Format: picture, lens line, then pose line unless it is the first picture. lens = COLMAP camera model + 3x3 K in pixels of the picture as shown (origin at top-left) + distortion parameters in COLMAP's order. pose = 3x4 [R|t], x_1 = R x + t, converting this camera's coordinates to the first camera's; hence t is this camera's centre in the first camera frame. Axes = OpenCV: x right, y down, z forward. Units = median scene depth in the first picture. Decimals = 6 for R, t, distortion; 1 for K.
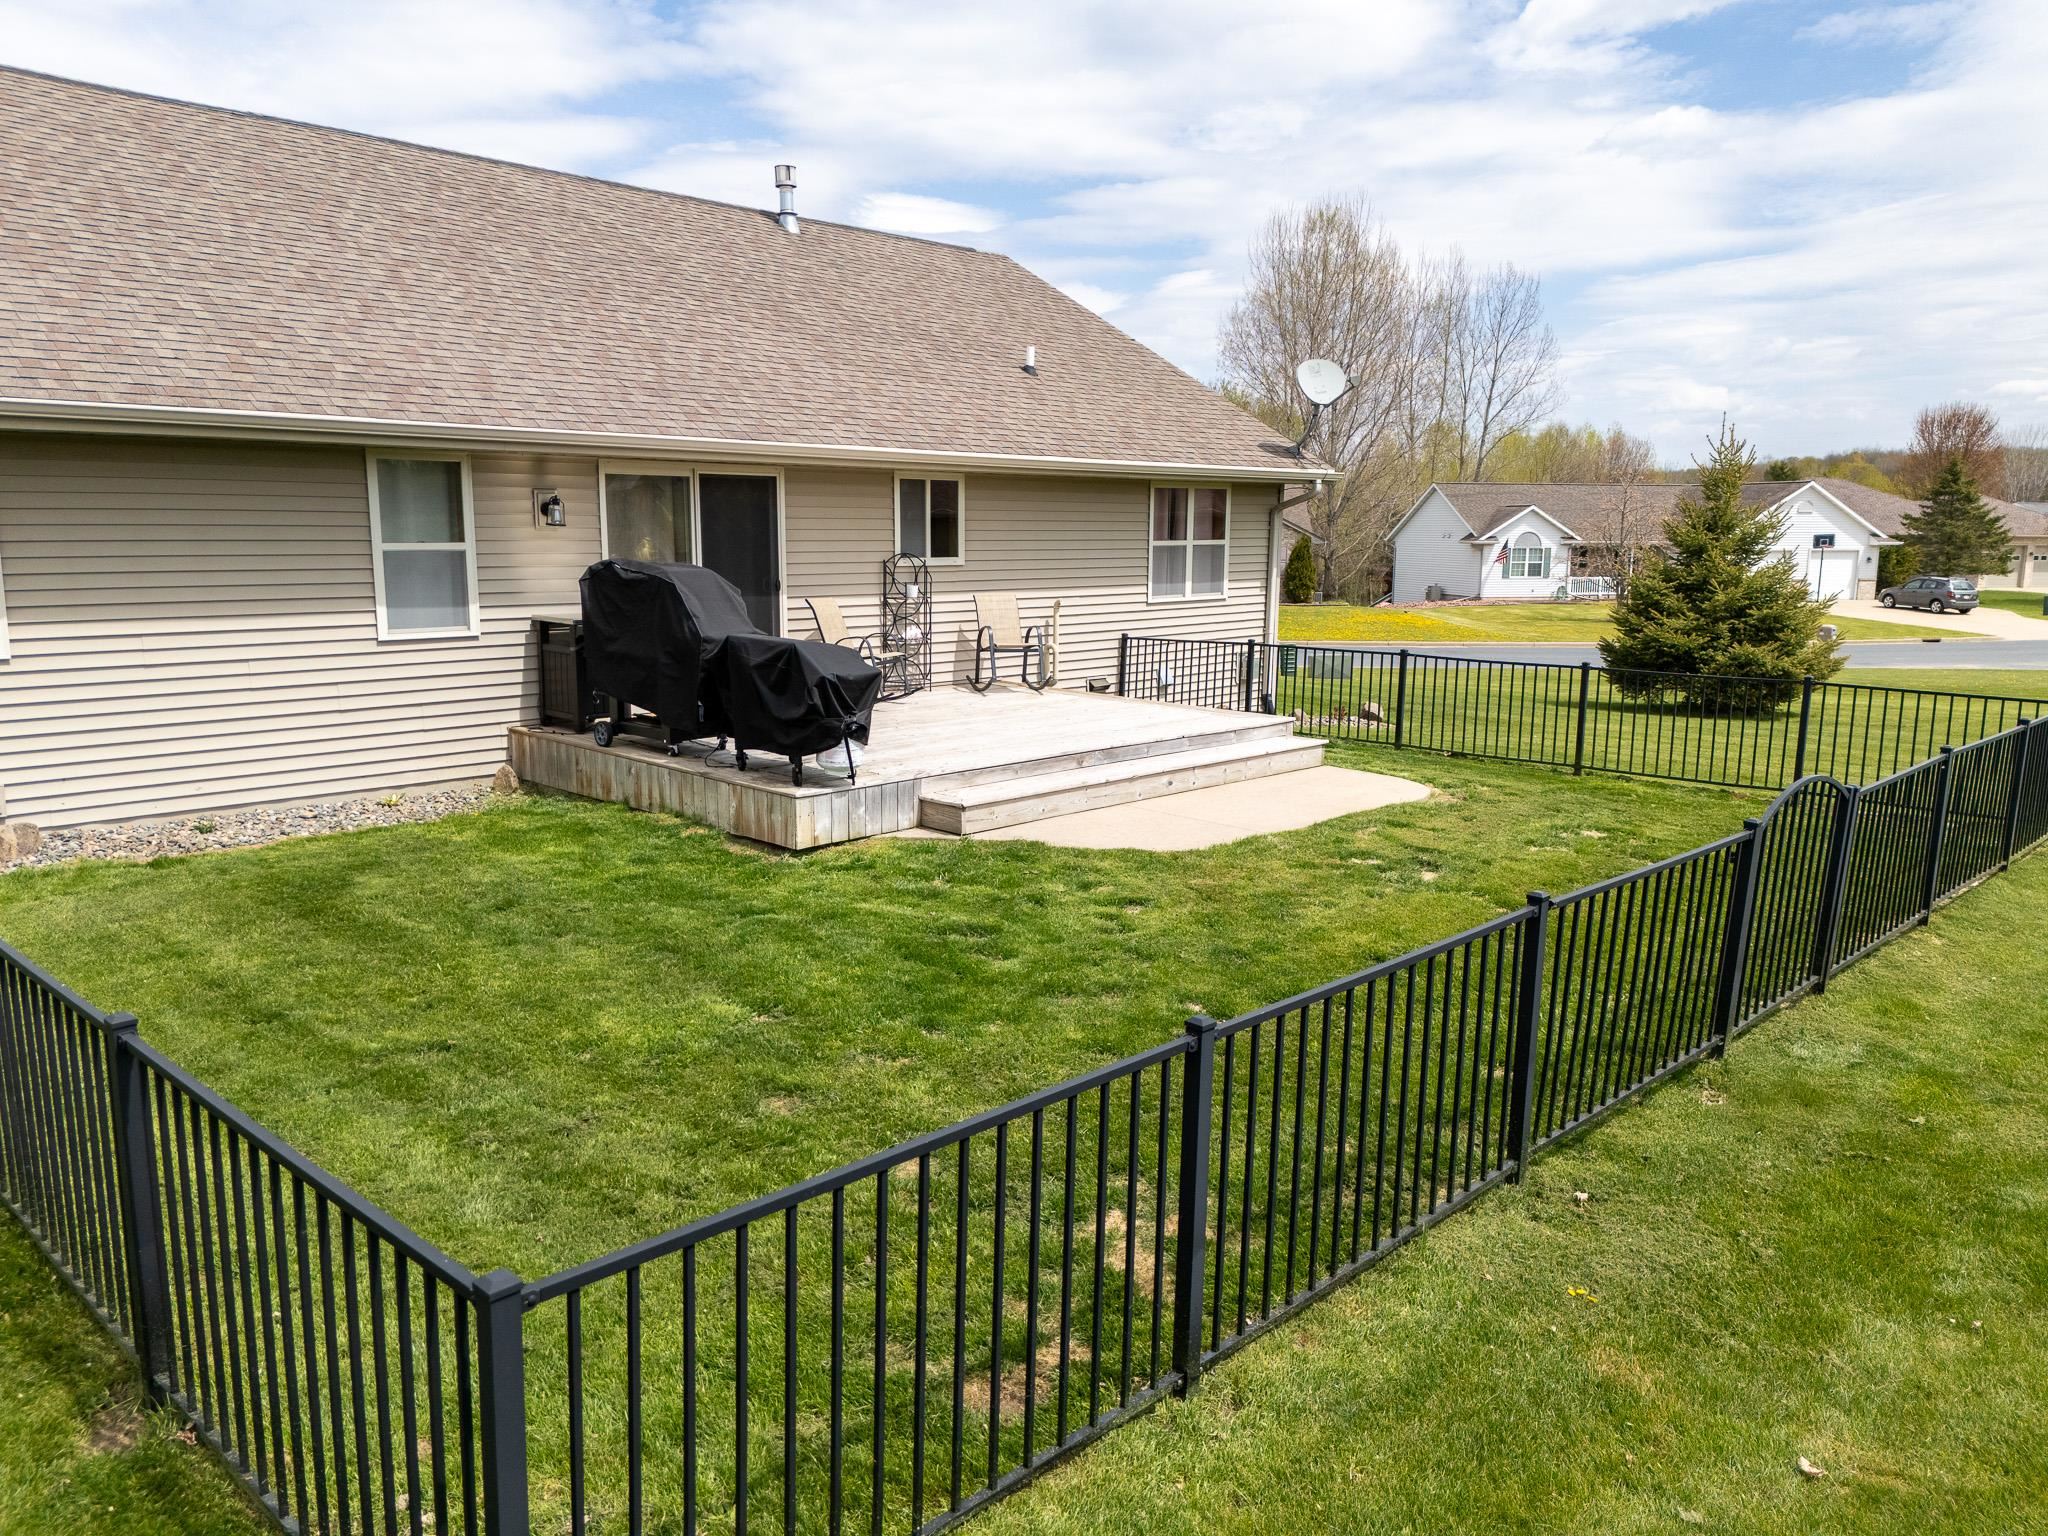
lens RADIAL K [[1496.2, 0, 1042.8], [0, 1496.2, 765.3], [0, 0, 1]] dist [0.068253, -0.068407]
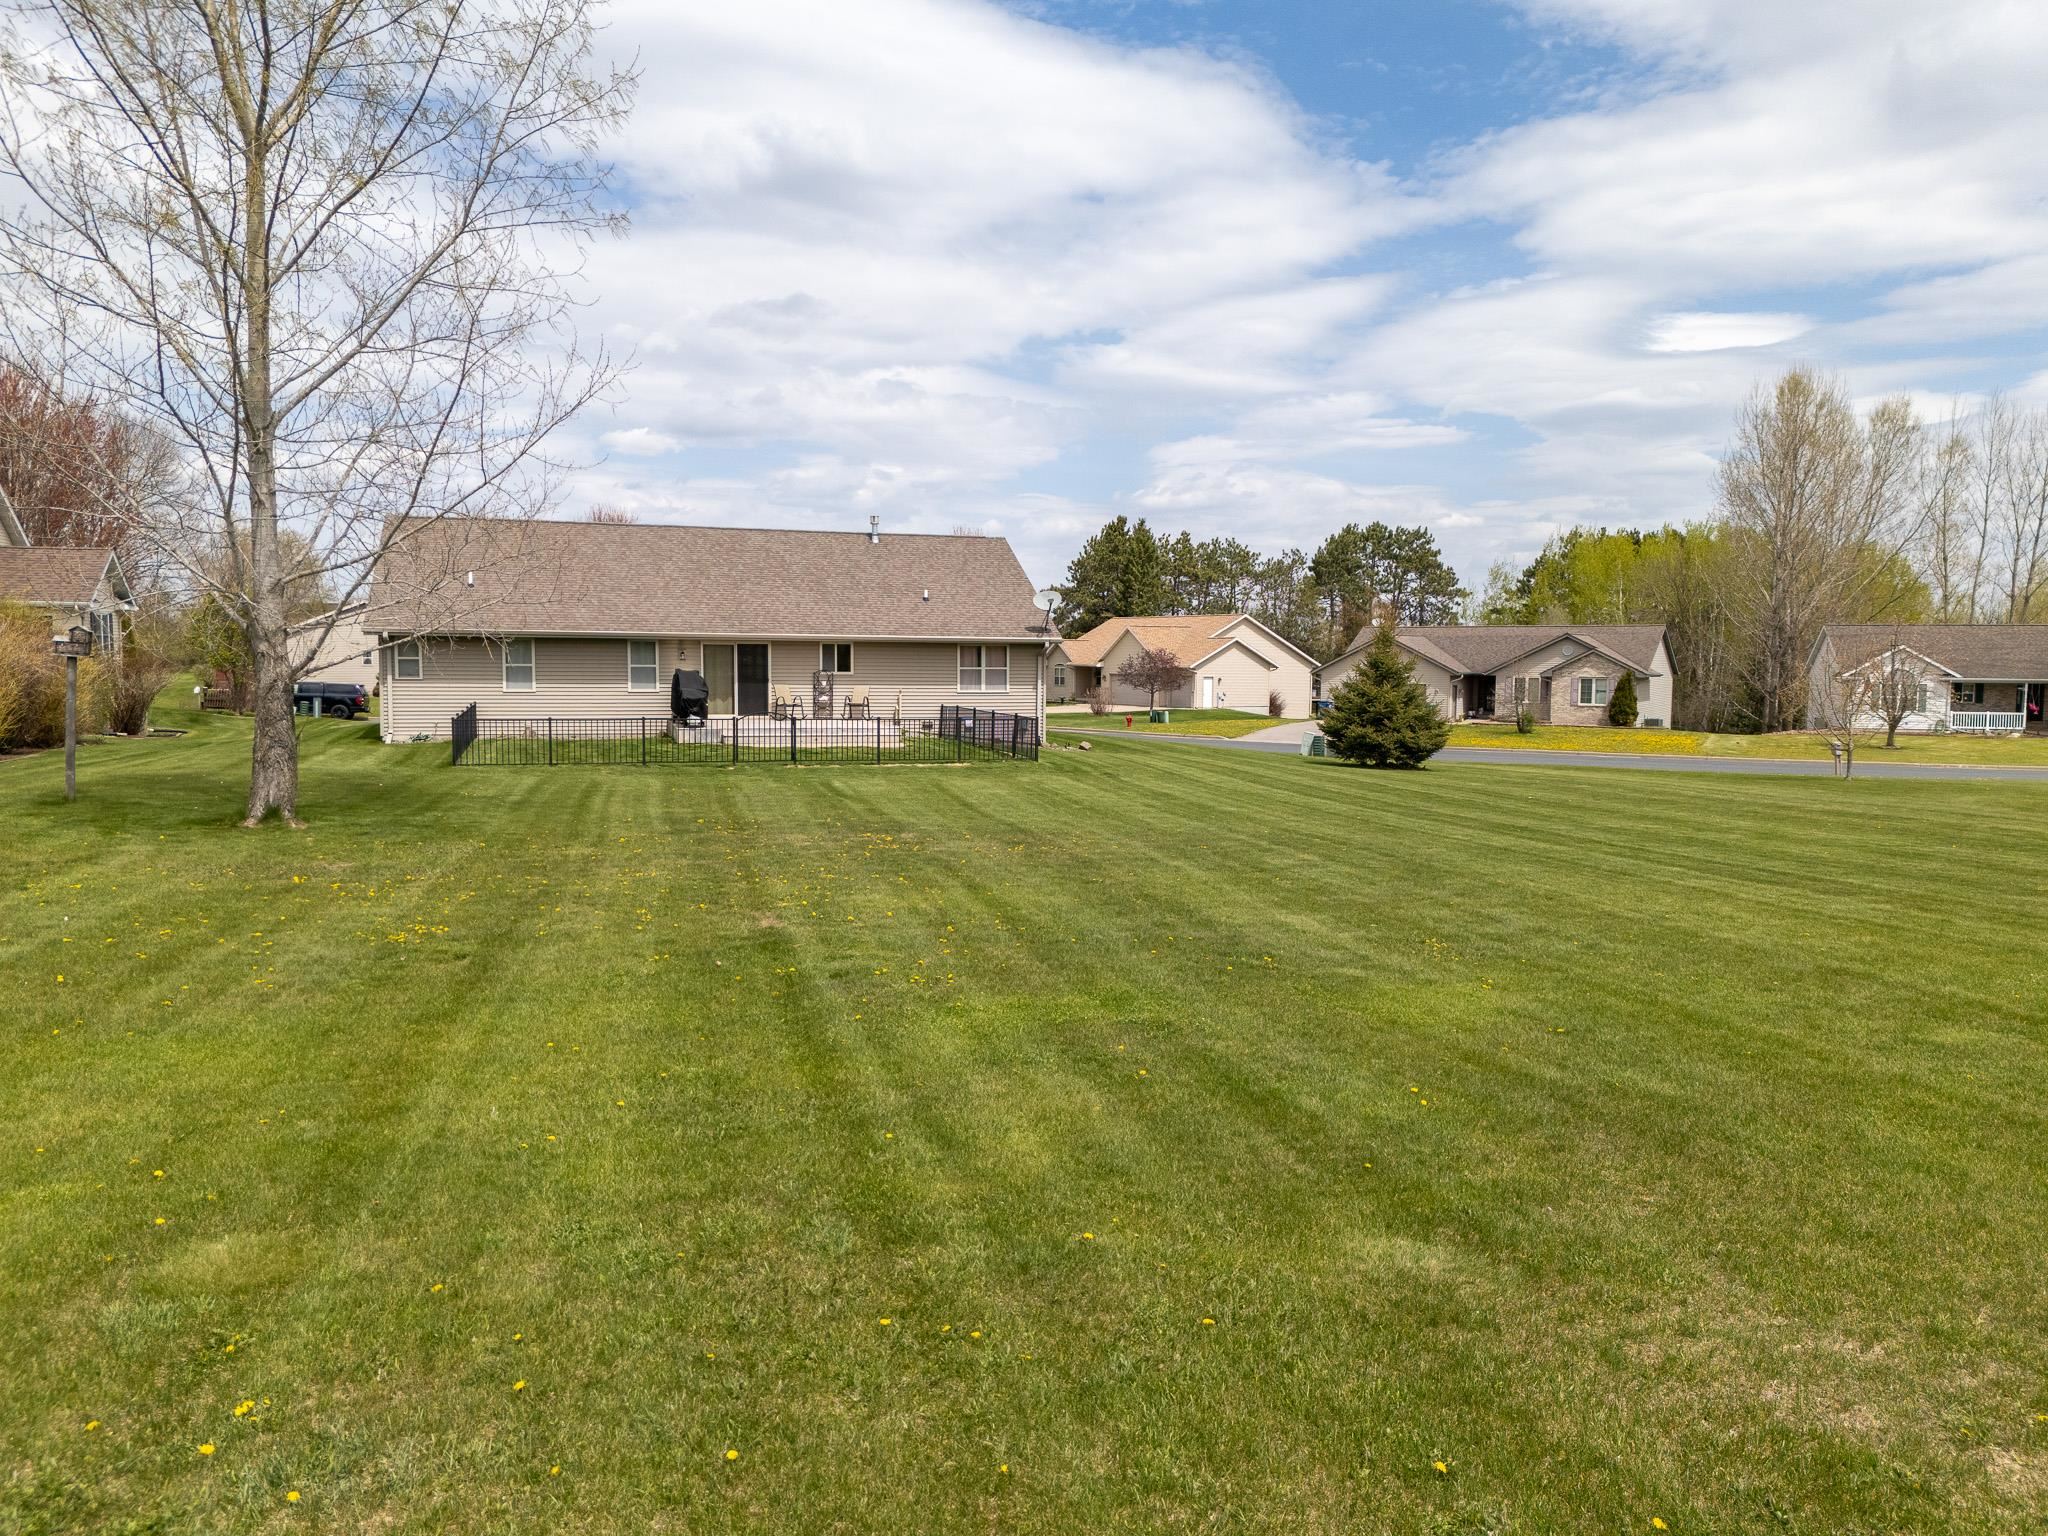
lens RADIAL K [[1496.2, 0, 1023.0], [0, 1496.2, 780.8], [0, 0, 1]] dist [0.068253, -0.068407]
pose [[0.884670, 0.042400, -0.464287, 1.521480], [-0.078258, 0.995231, -0.058227, 0.195195], [0.459604, 0.087846, 0.883769, -1.268755]]
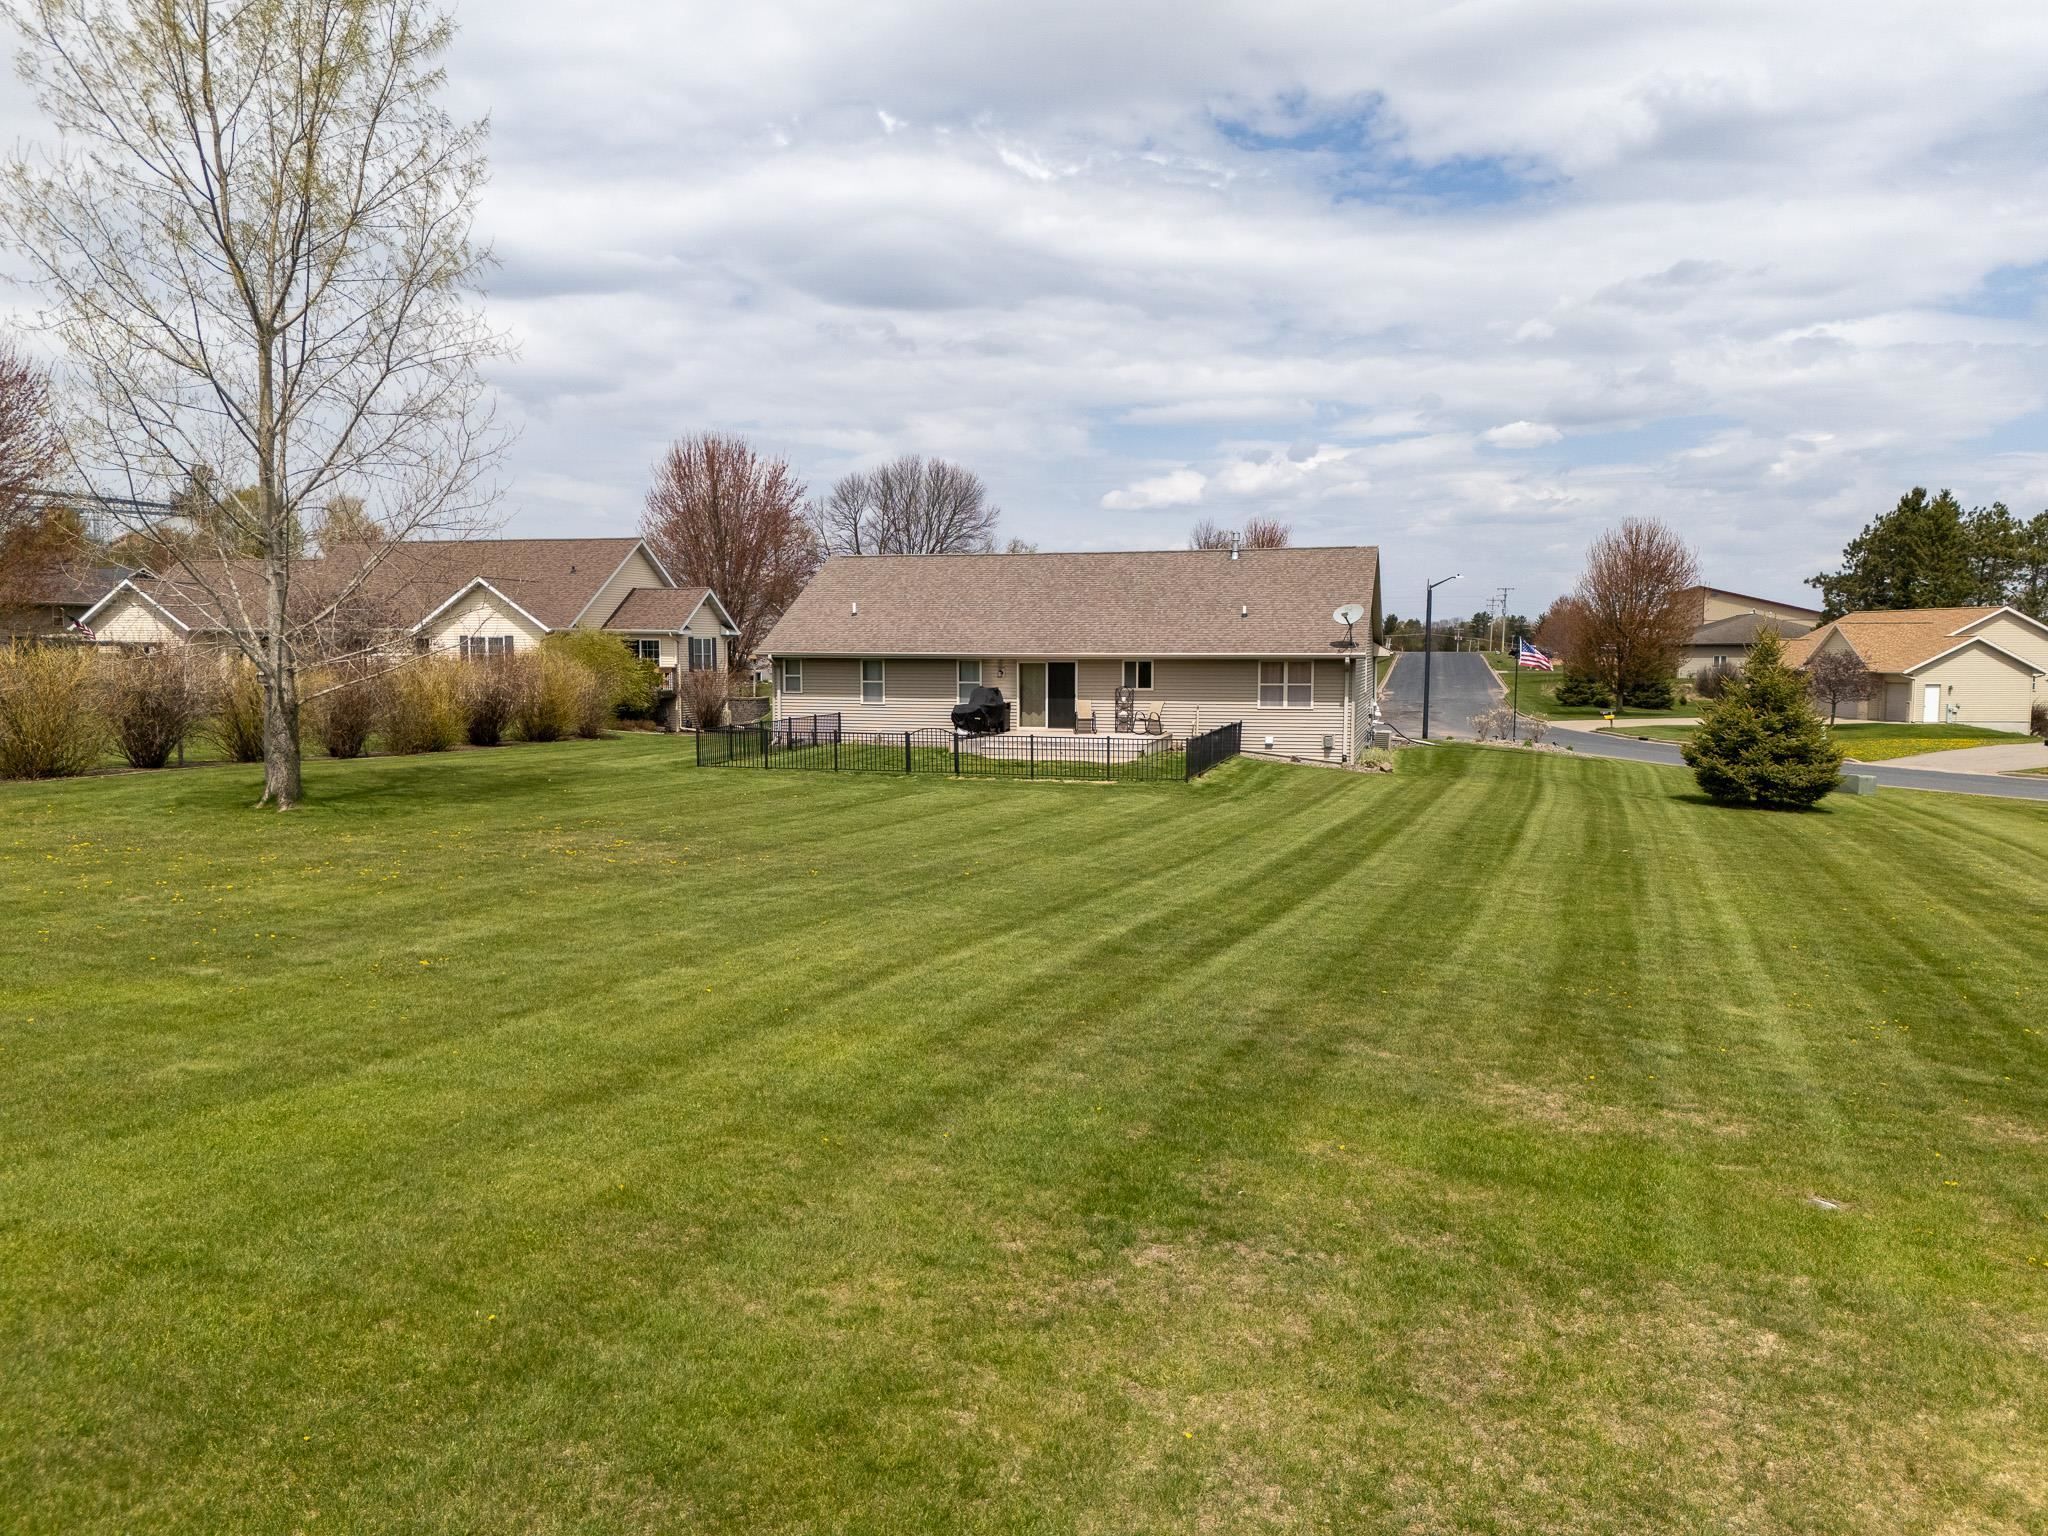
lens RADIAL K [[1496.2, 0, 1018.8], [0, 1496.2, 762.4], [0, 0, 1]] dist [0.068253, -0.068407]
pose [[0.486042, 0.063627, -0.871616, 2.344907], [-0.137098, 0.990549, -0.004141, 0.046748], [0.863115, 0.121509, 0.490171, -0.601288]]
